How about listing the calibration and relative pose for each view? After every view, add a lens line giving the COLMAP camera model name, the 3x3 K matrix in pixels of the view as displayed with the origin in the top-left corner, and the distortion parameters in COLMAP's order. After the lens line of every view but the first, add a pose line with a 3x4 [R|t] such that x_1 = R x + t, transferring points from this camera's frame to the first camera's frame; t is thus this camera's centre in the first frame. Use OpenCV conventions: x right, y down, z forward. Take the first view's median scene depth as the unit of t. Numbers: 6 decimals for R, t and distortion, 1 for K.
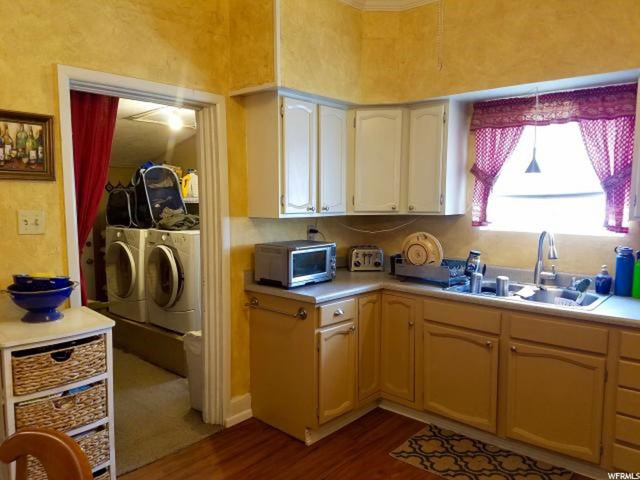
lens RADIAL K [[481.0, 0, 320.0], [0, 481.0, 240.0], [0, 0, 1]] dist [0.234527, -0.328335]
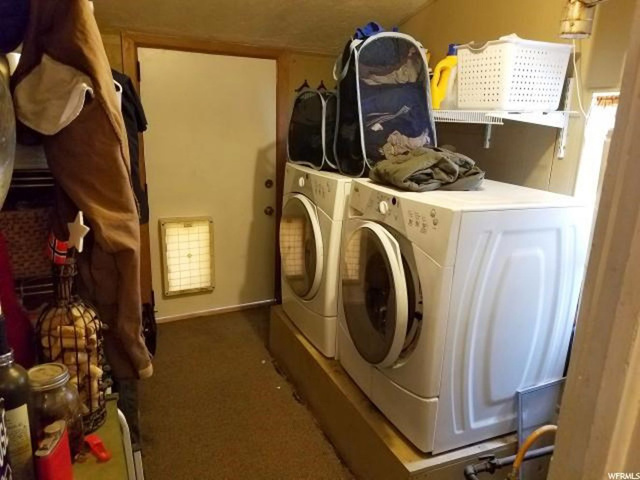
lens RADIAL K [[481.0, 0, 320.0], [0, 481.0, 240.0], [0, 0, 1]] dist [0.234527, -0.328335]
pose [[0.909011, 0.143607, -0.391249, -0.203274], [-0.080148, 0.981472, 0.174035, -0.044900], [0.408992, -0.126842, 0.903679, 0.604776]]
